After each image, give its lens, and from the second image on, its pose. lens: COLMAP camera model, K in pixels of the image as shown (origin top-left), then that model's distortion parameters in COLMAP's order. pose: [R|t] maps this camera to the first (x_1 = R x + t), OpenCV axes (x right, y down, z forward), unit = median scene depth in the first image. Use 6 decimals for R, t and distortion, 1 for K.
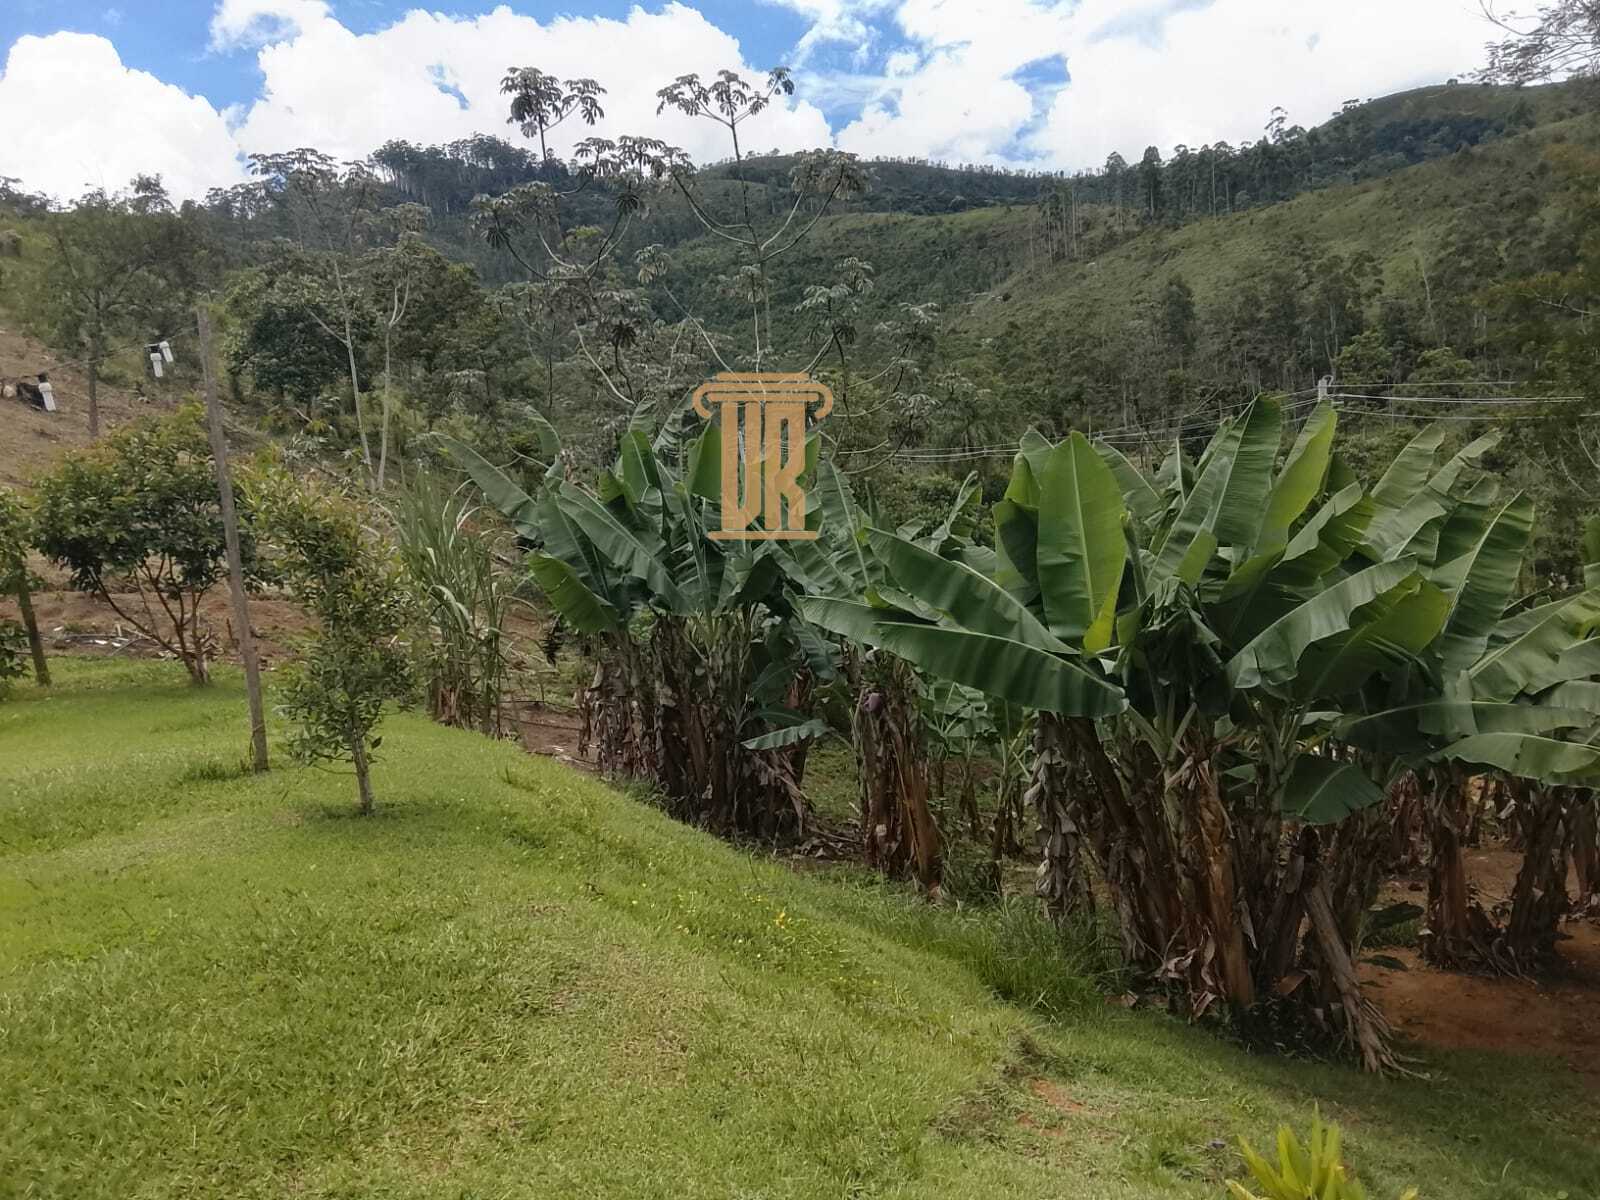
lens RADIAL K [[1225.4, 0, 805.6], [0, 1225.4, 608.5], [0, 0, 1]] dist [0.124053, -0.223700]
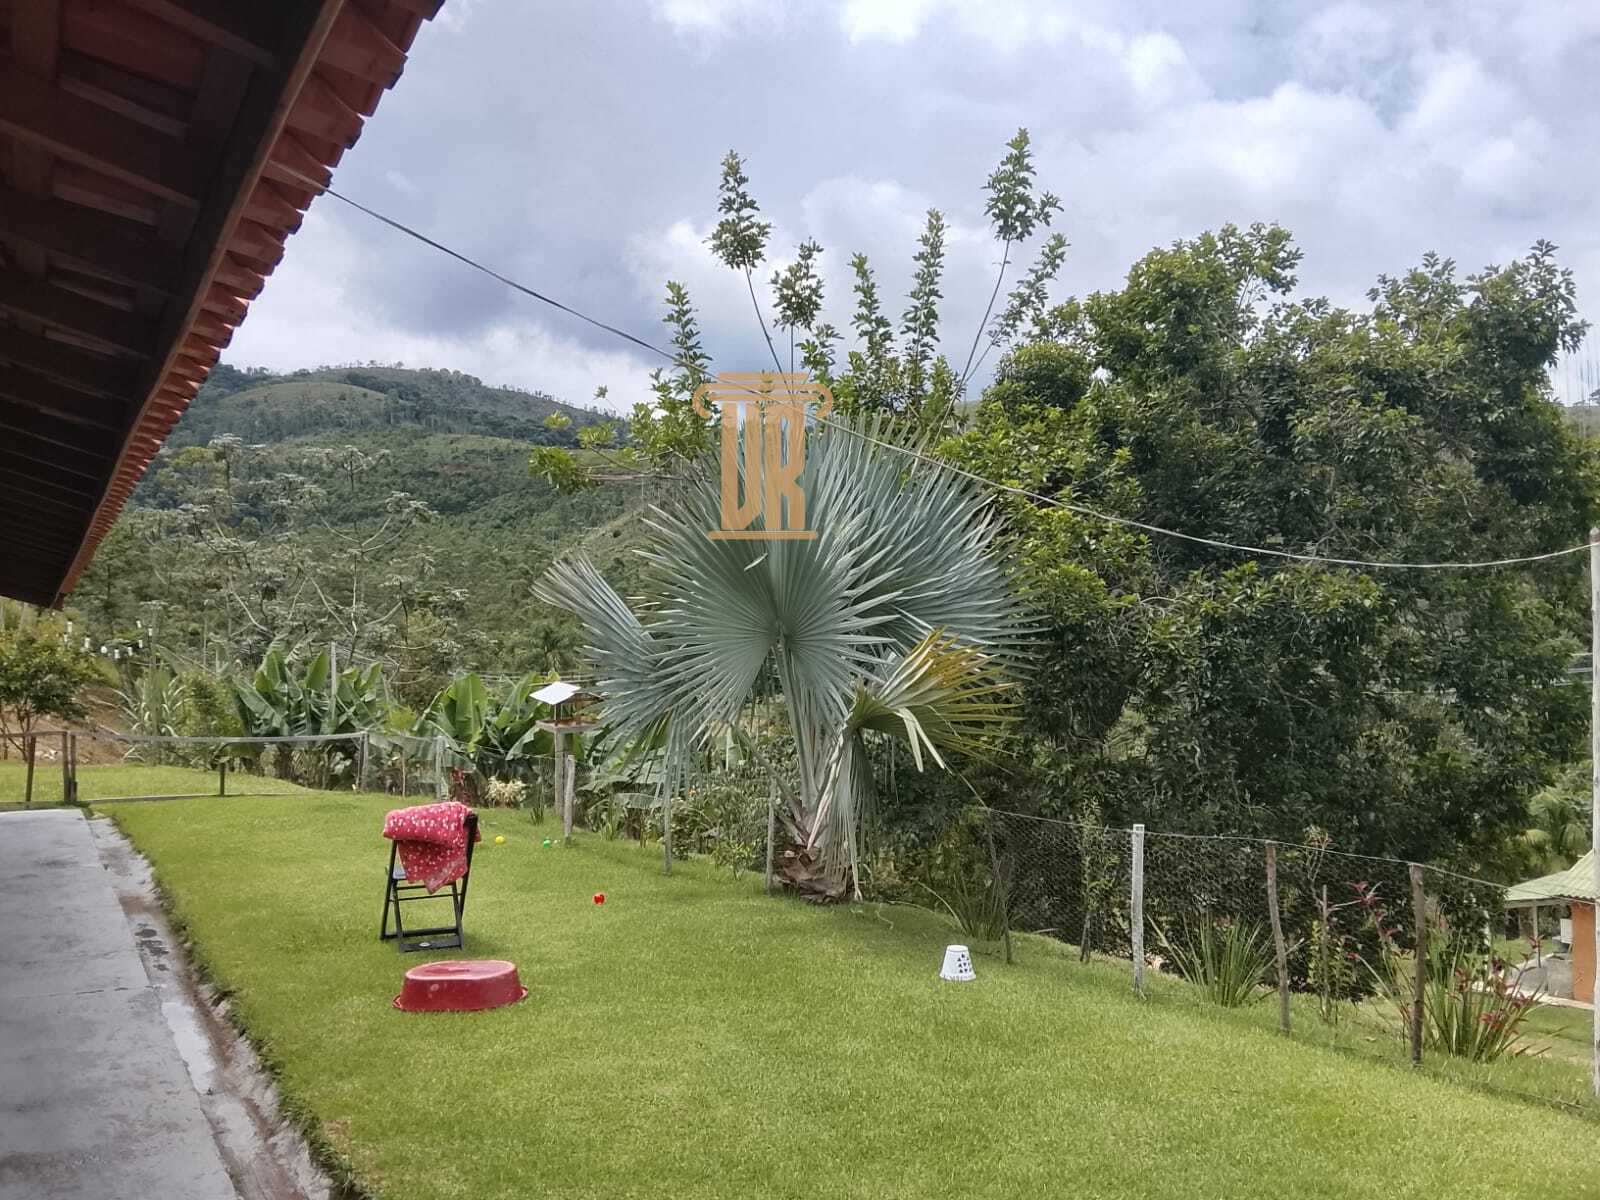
lens RADIAL K [[1225.4, 0, 805.6], [0, 1225.4, 608.5], [0, 0, 1]] dist [0.124053, -0.223700]
pose [[0.948314, 0.092063, 0.303685, 0.043957], [-0.035414, 0.981717, -0.187025, 0.118861], [-0.315351, 0.166604, 0.934236, -1.058310]]
